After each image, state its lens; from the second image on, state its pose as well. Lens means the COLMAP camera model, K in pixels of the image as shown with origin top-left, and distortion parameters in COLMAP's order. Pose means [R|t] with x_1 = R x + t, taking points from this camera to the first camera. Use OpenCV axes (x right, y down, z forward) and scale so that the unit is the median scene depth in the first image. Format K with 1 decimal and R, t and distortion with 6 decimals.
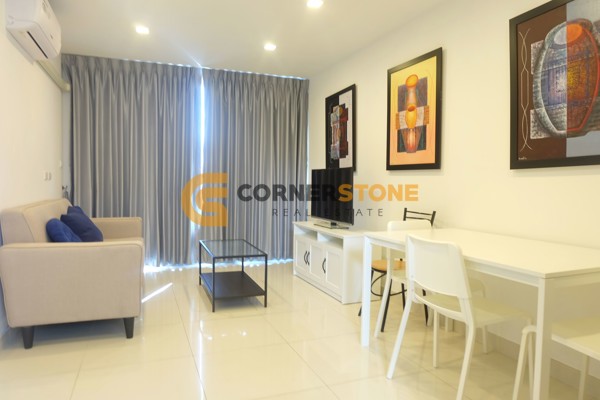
lens RADIAL K [[416.3, 0, 302.4], [0, 416.3, 200.3], [0, 0, 1]] dist [-0.010963, 0.030946]
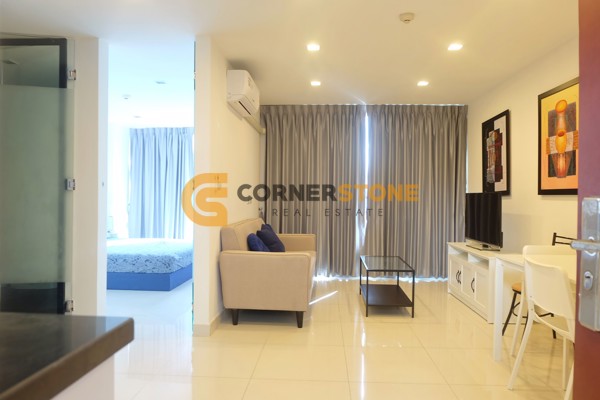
lens RADIAL K [[416.3, 0, 300.9], [0, 416.3, 202.9], [0, 0, 1]] dist [-0.010963, 0.030946]
pose [[0.910294, -0.002346, -0.413957, 0.104014], [-0.012160, 0.999401, -0.032403, -0.013272], [0.413785, 0.034530, 0.909720, -0.163021]]
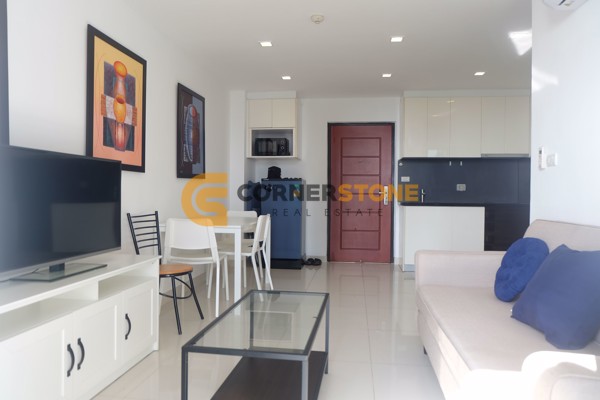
lens RADIAL K [[416.3, 0, 299.9], [0, 416.3, 197.2], [0, 0, 1]] dist [-0.010963, 0.030946]
pose [[-0.865294, -0.011278, 0.501139, -0.494446], [0.016729, 0.998540, 0.051358, -0.054038], [-0.500986, 0.052823, -0.863842, 1.541352]]
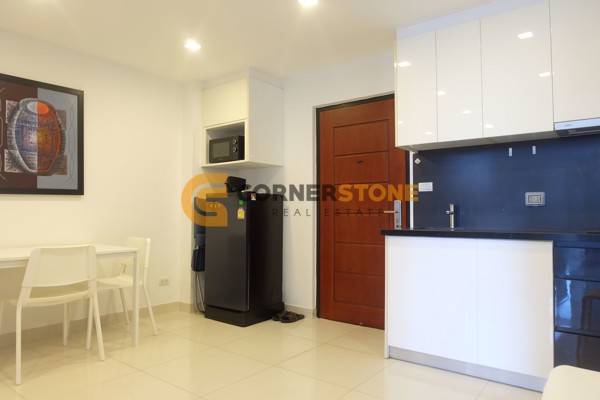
lens RADIAL K [[416.3, 0, 300.3], [0, 416.3, 200.6], [0, 0, 1]] dist [-0.010963, 0.030946]
pose [[-0.472850, 0.030314, 0.880622, -0.709415], [0.041072, 0.999080, -0.012338, -0.001980], [-0.880185, 0.030335, -0.473660, 0.555257]]
